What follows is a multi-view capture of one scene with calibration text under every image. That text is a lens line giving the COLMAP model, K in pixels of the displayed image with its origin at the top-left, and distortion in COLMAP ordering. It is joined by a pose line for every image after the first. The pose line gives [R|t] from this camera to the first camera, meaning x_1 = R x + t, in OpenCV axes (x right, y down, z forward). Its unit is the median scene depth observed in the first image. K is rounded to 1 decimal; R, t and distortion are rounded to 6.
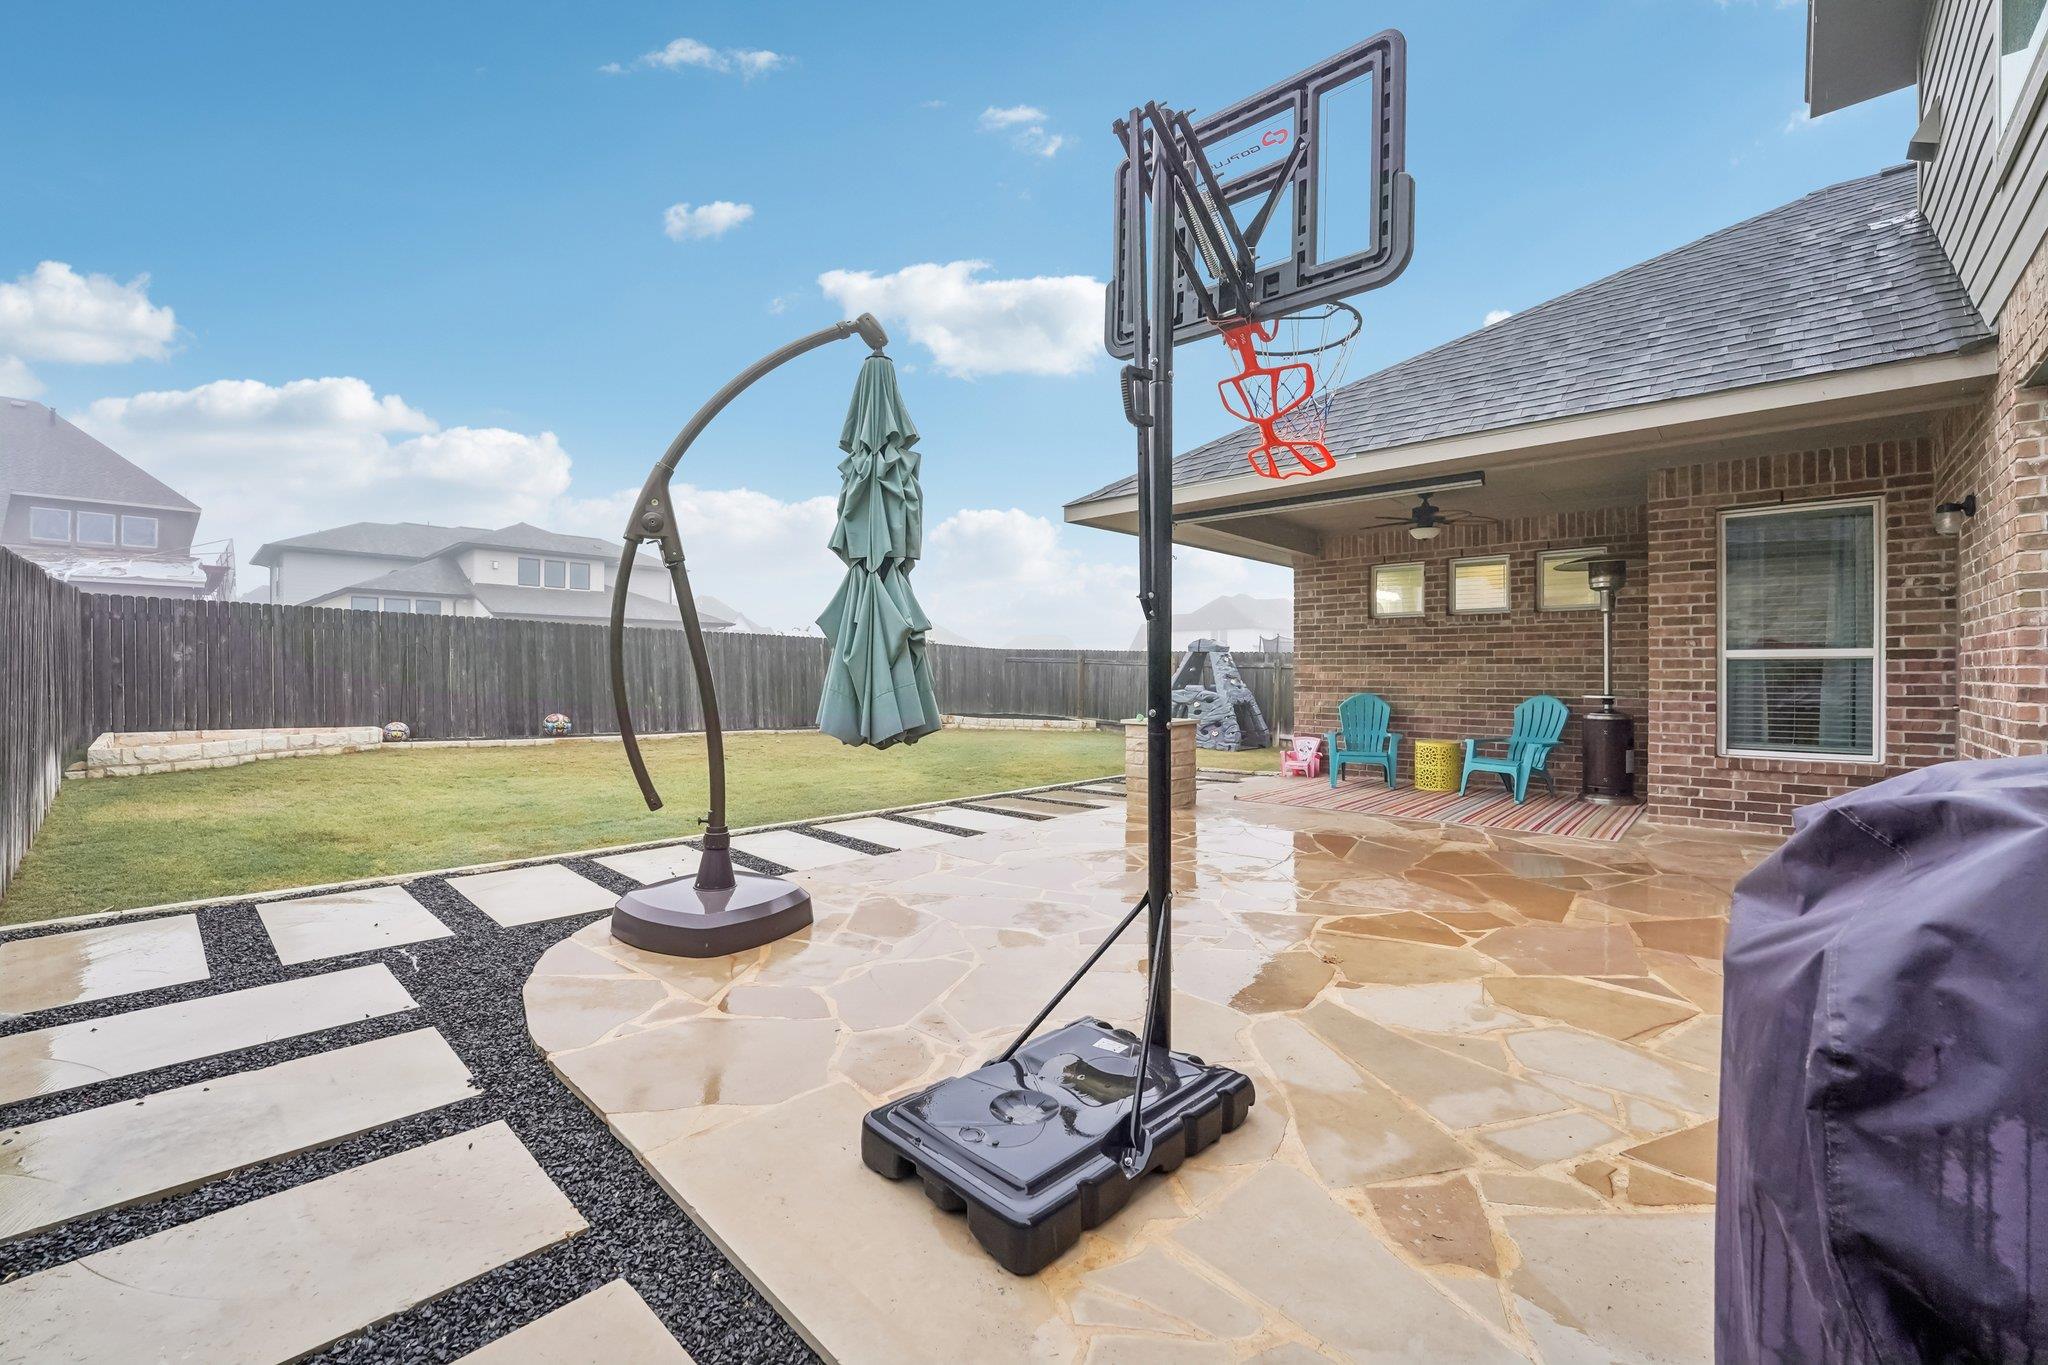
lens RADIAL K [[832.1, 0, 1010.1], [0, 832.1, 676.0], [0, 0, 1]] dist [-0.016388, -0.000125]
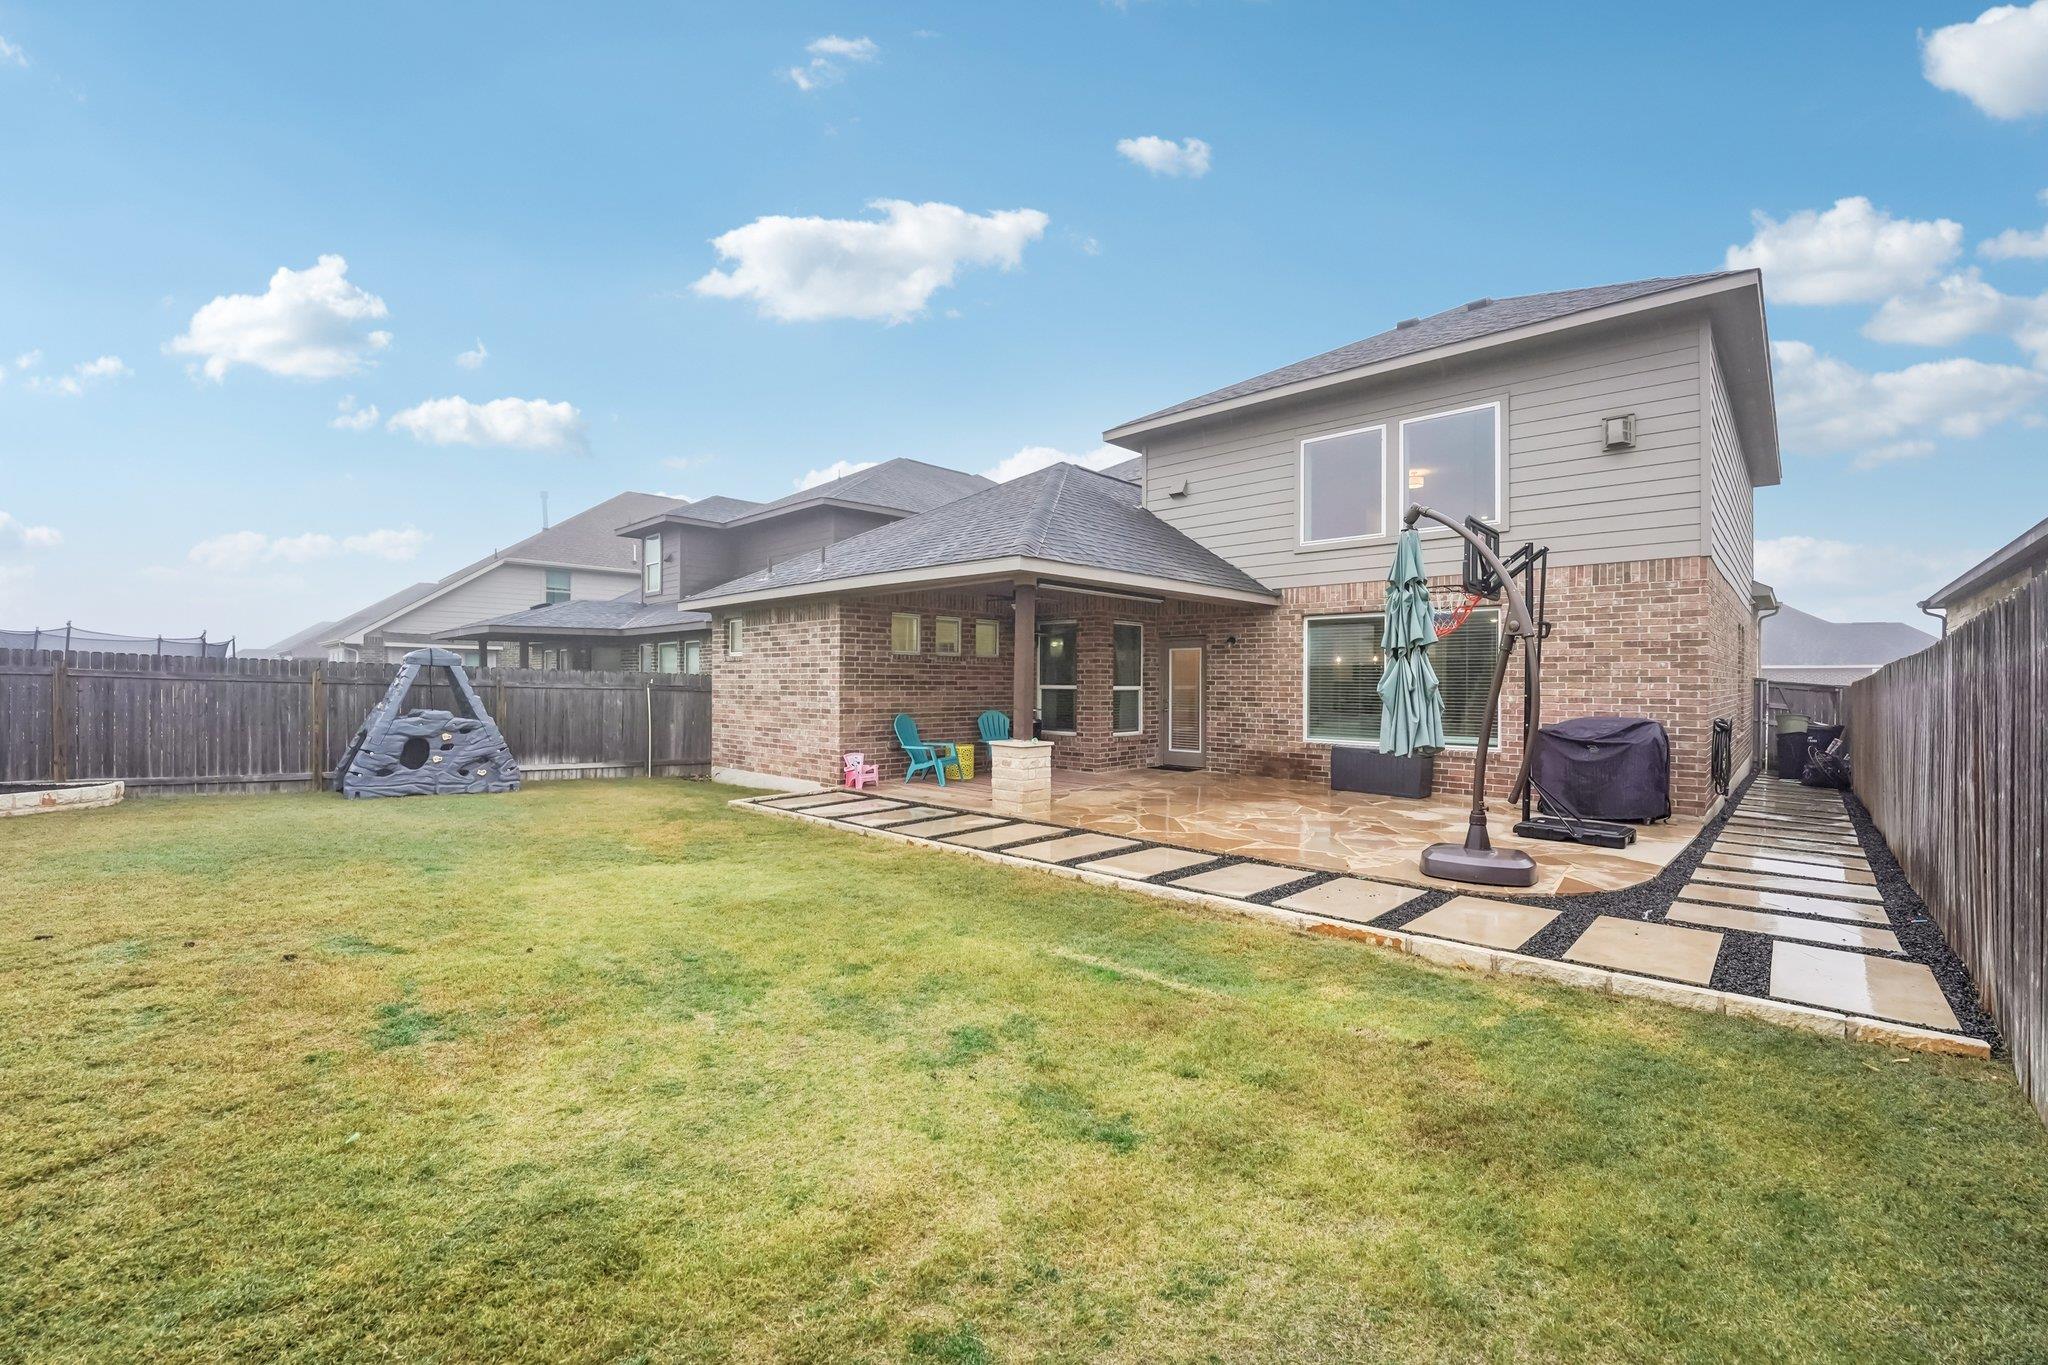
lens RADIAL K [[835.0, 0, 1017.7], [0, 835.0, 677.8], [0, 0, 1]] dist [0.000307, 0.000344]
pose [[0.007550, 0.002071, 0.999969, -1.338776], [-0.004696, 0.999987, -0.002035, -0.049740], [-0.999960, -0.004680, 0.007559, 1.269332]]
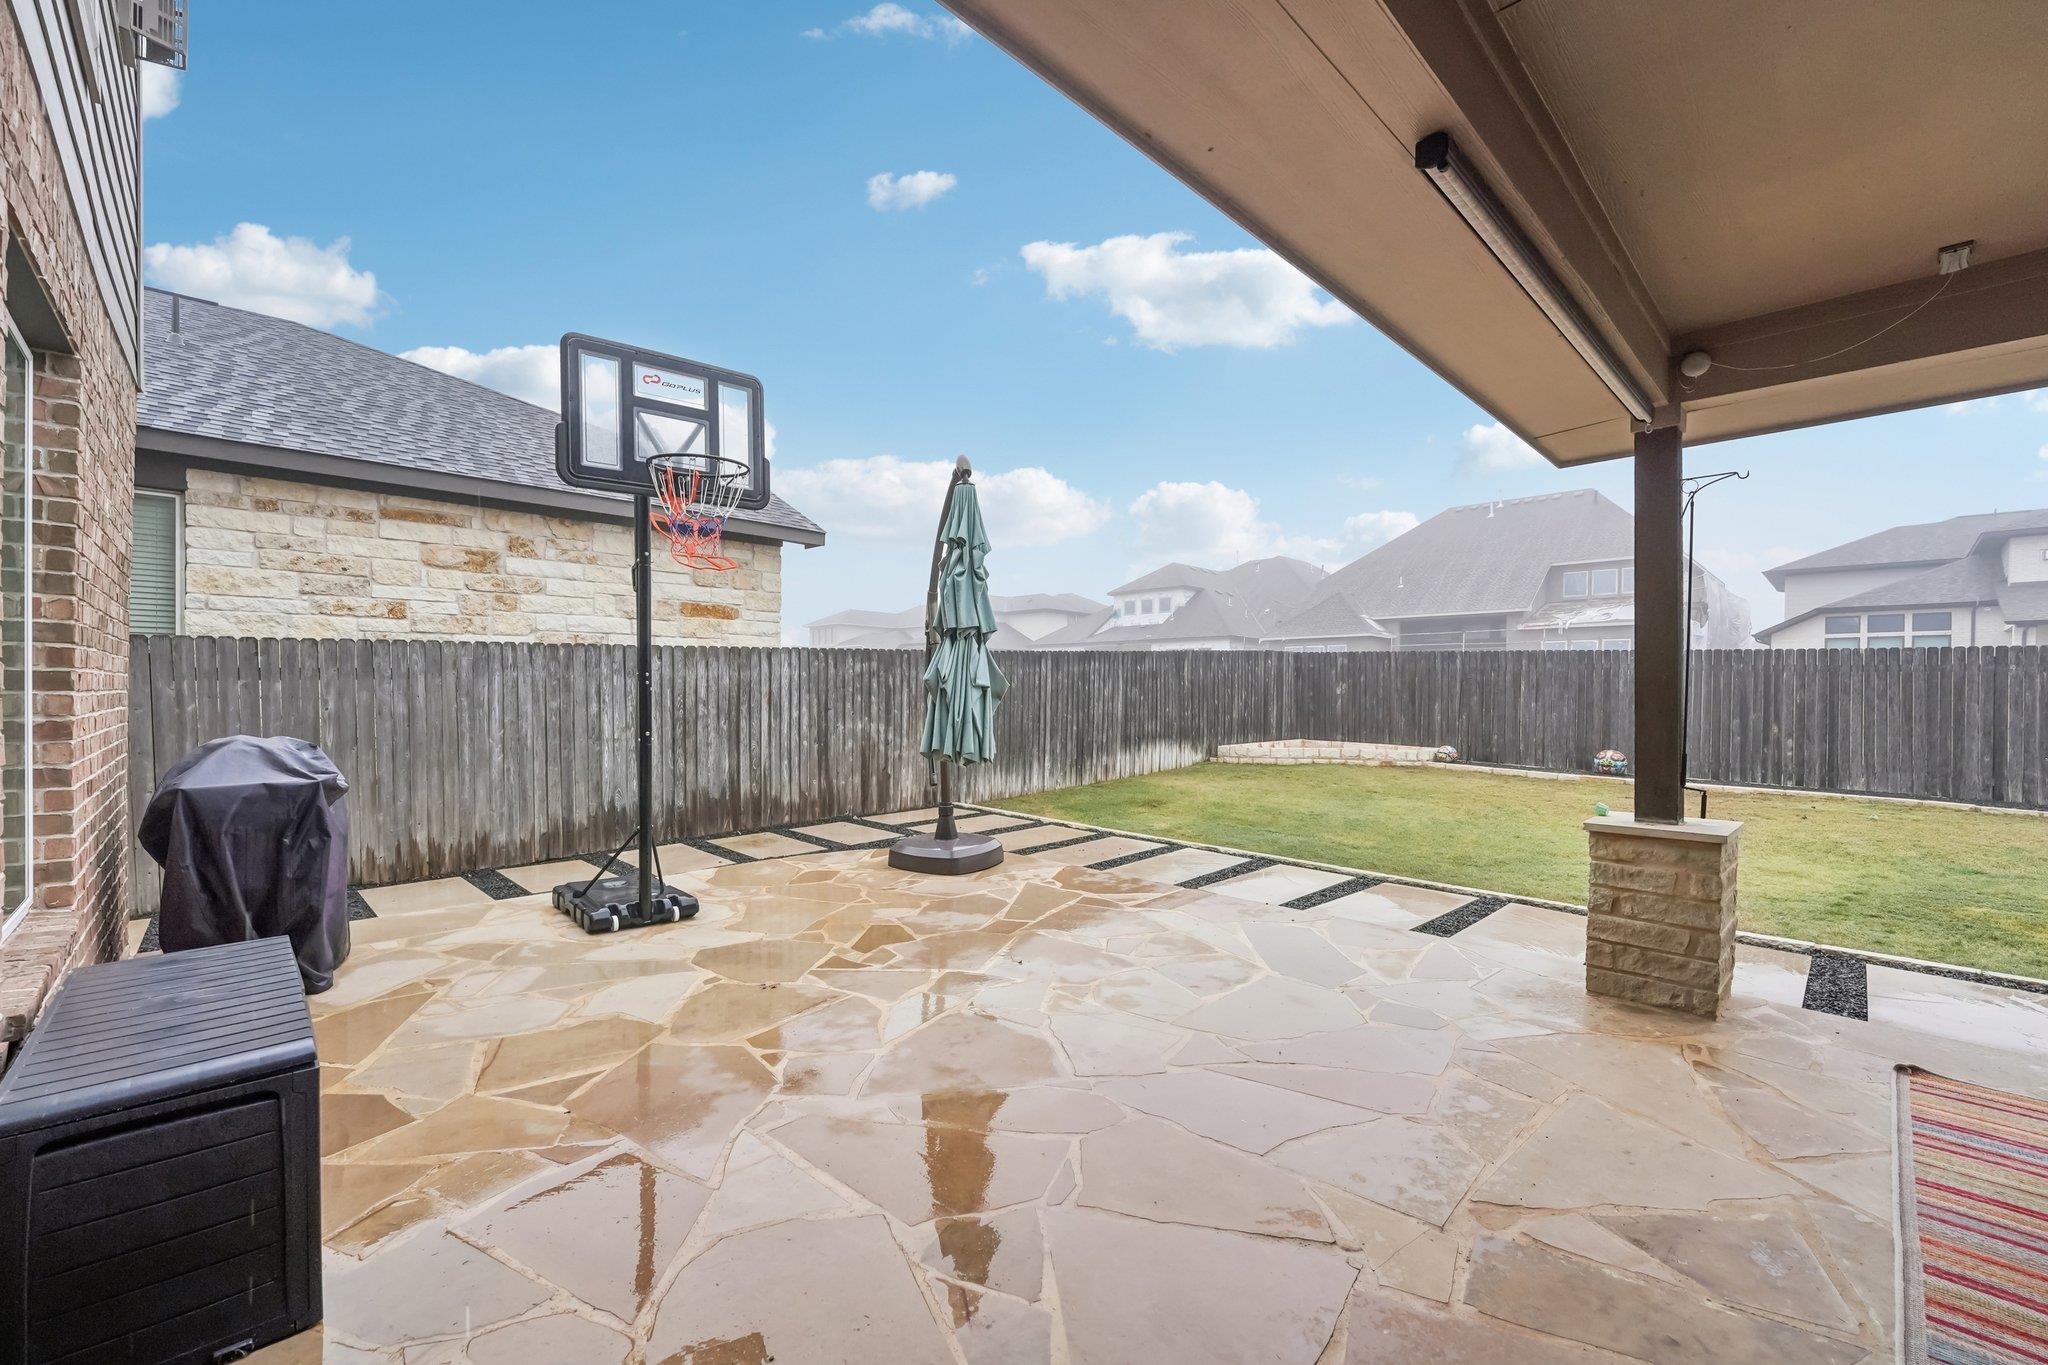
lens RADIAL K [[833.9, 0, 1018.0], [0, 833.9, 696.7], [0, 0, 1]] dist [0.000752, 0.000129]
pose [[-0.053477, 0.003042, -0.998564, 0.874857], [-0.008183, 0.999960, 0.003484, -0.023846], [0.998536, 0.008357, -0.053450, 0.829607]]
